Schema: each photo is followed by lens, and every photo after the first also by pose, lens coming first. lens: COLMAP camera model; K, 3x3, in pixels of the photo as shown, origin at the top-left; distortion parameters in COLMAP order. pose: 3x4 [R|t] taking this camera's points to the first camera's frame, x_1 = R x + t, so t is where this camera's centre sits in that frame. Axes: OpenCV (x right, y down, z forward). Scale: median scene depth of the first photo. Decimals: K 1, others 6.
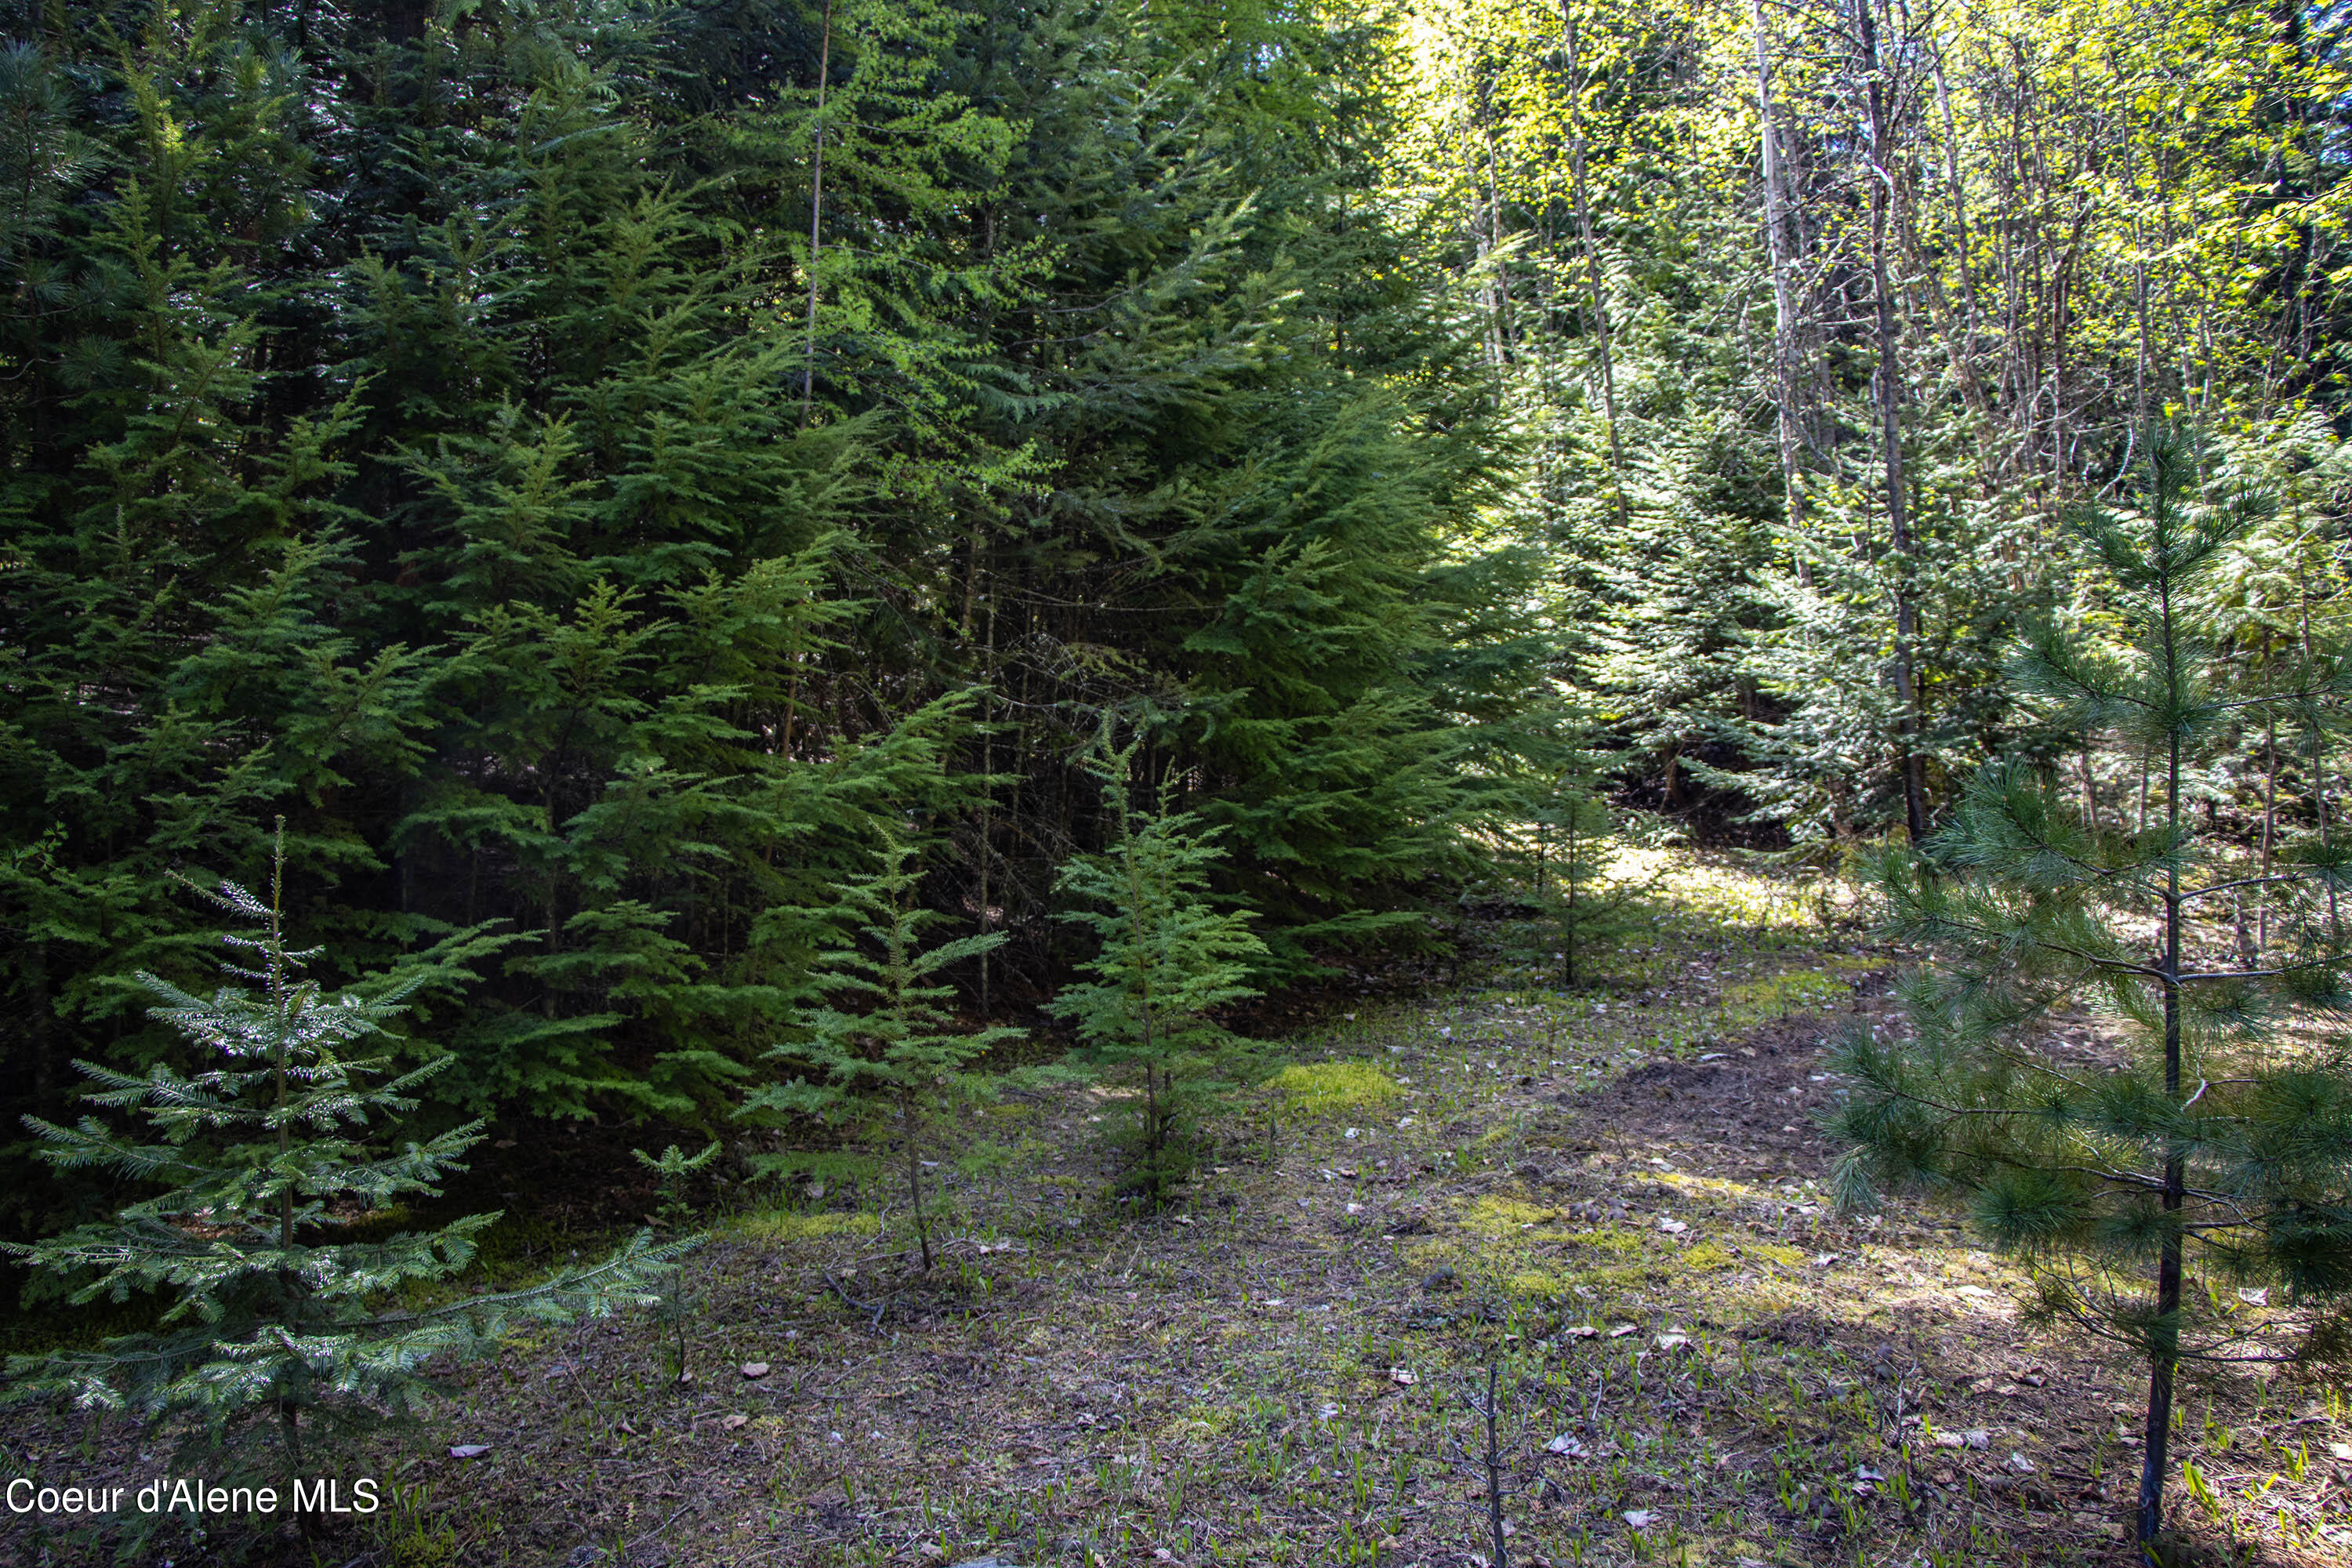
lens RADIAL K [[1956.8, 0, 1182.0], [0, 1956.8, 817.8], [0, 0, 1]] dist [-0.202016, 0.193707]
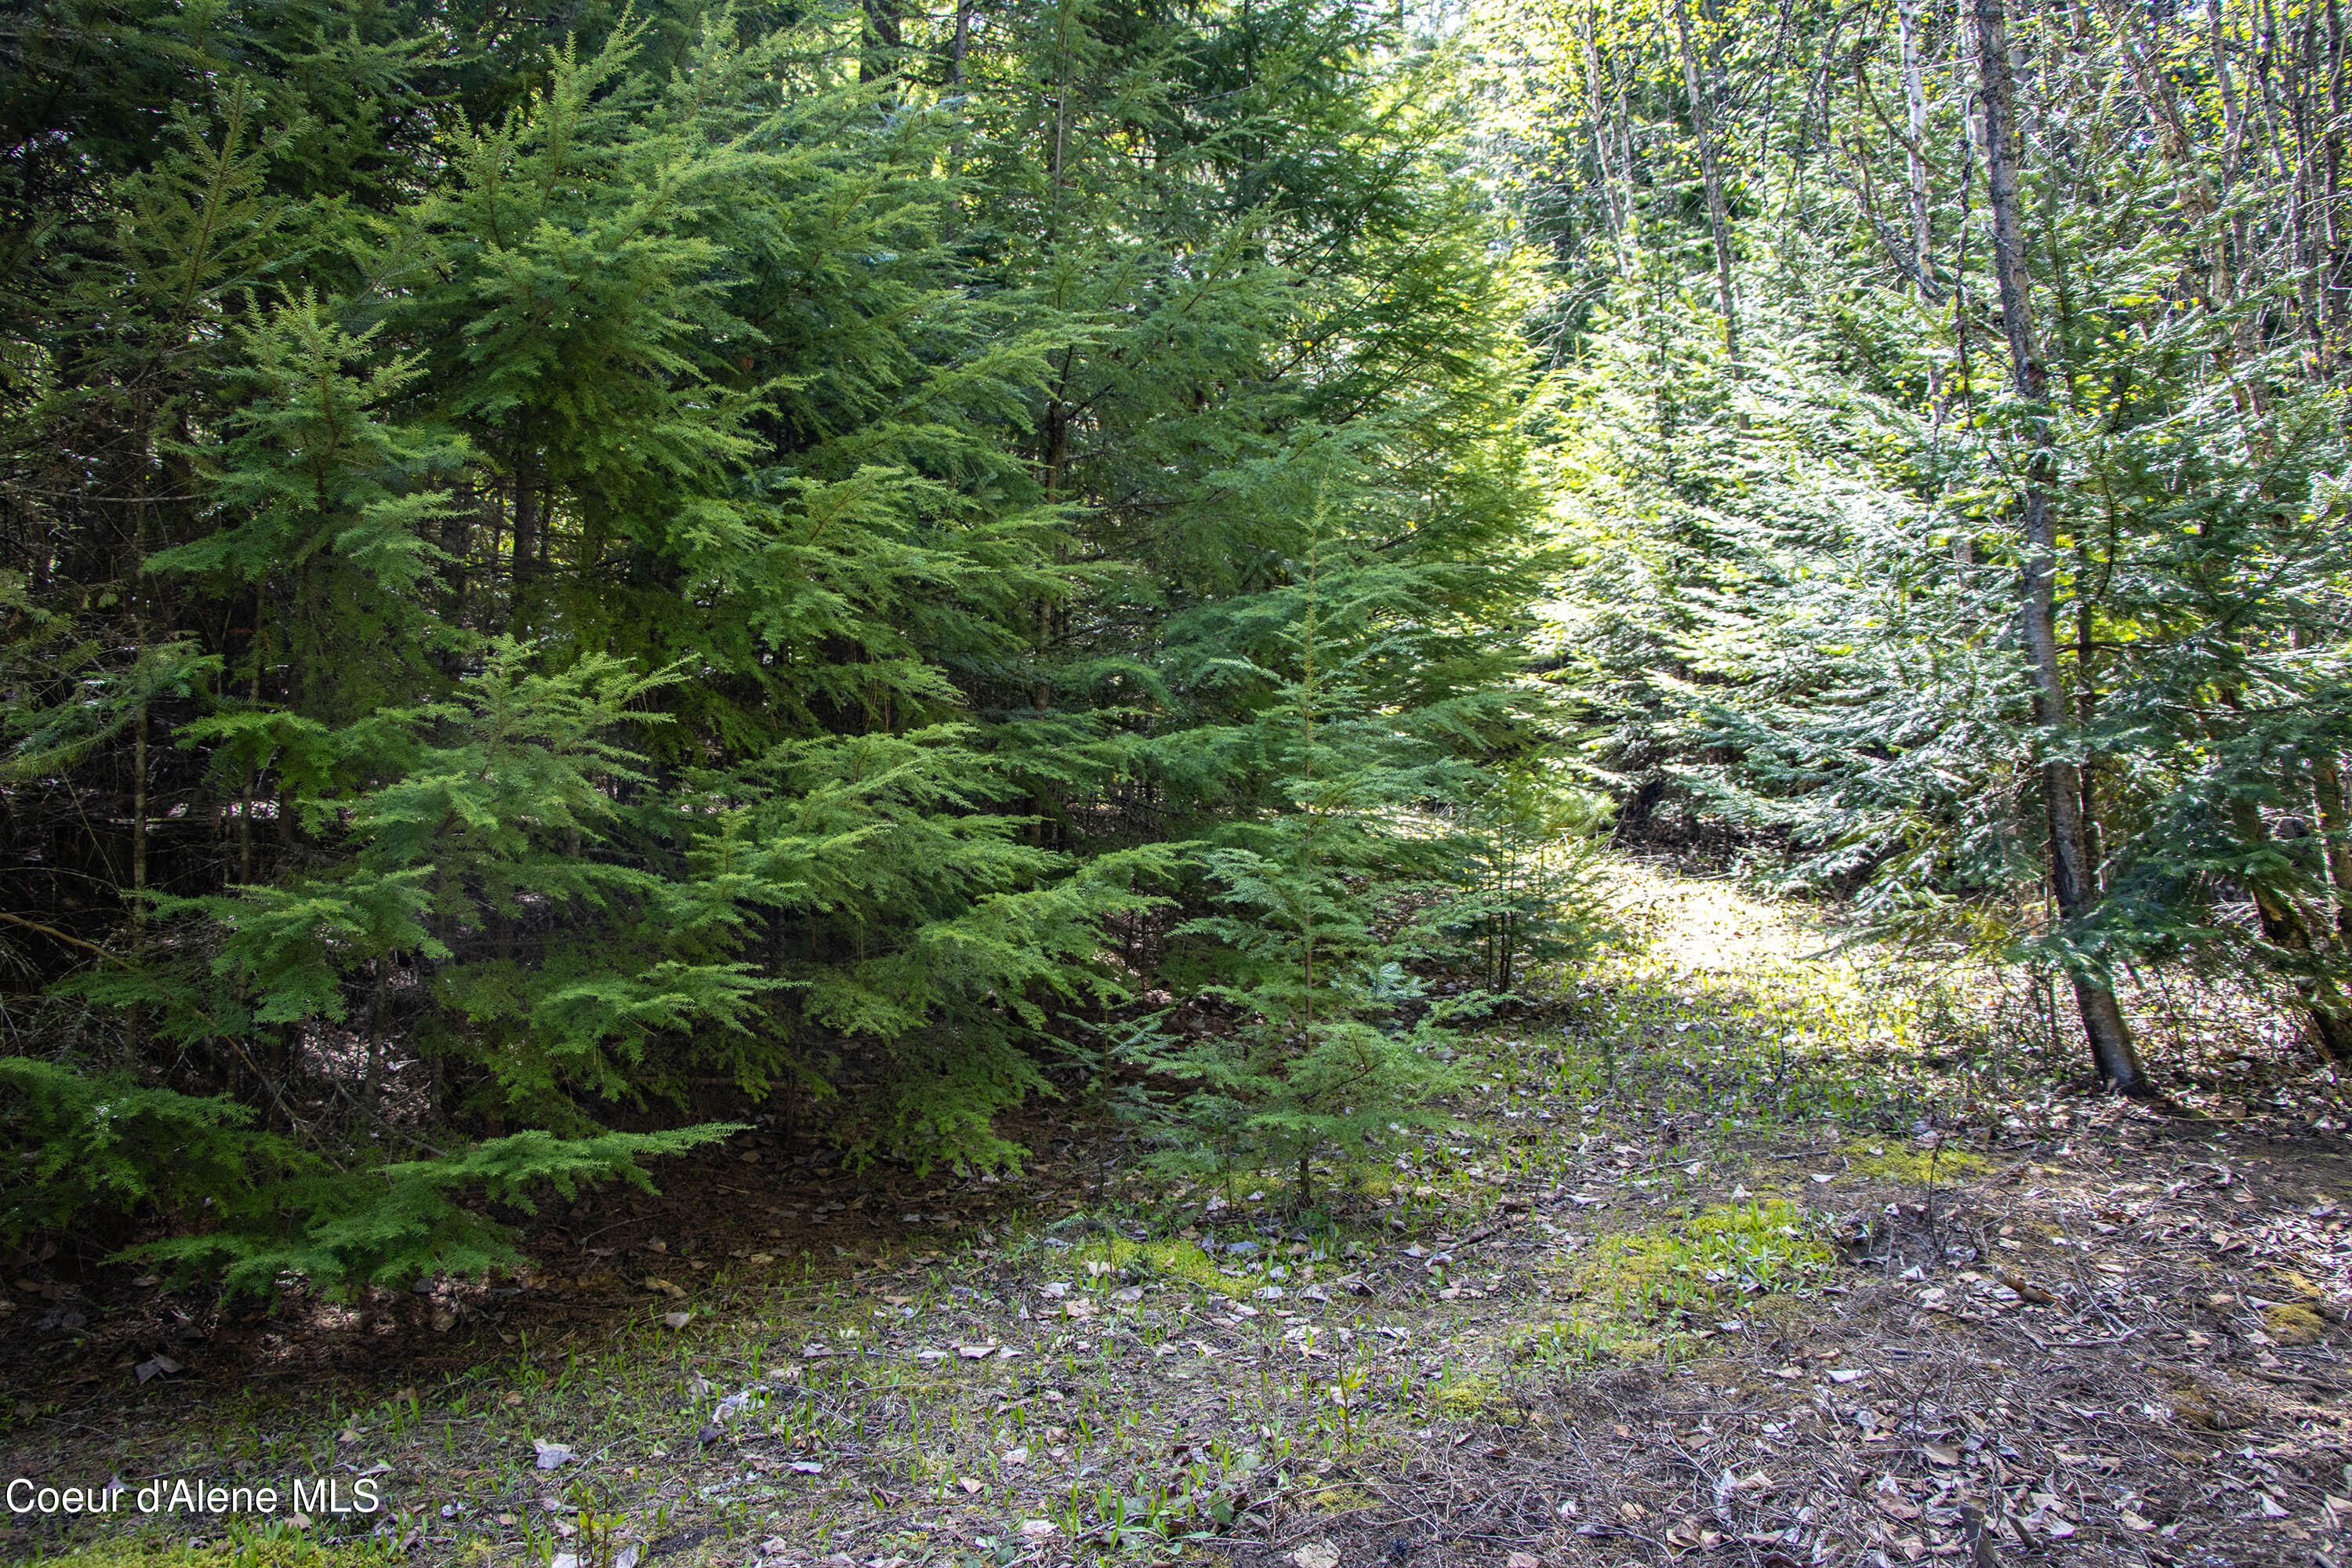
lens RADIAL K [[1956.8, 0, 1182.0], [0, 1956.8, 817.8], [0, 0, 1]] dist [-0.202016, 0.193707]
pose [[0.987469, -0.009821, -0.157507, 0.136711], [0.008015, 0.999895, -0.012094, -0.007702], [0.157609, 0.010680, 0.987444, 0.259153]]
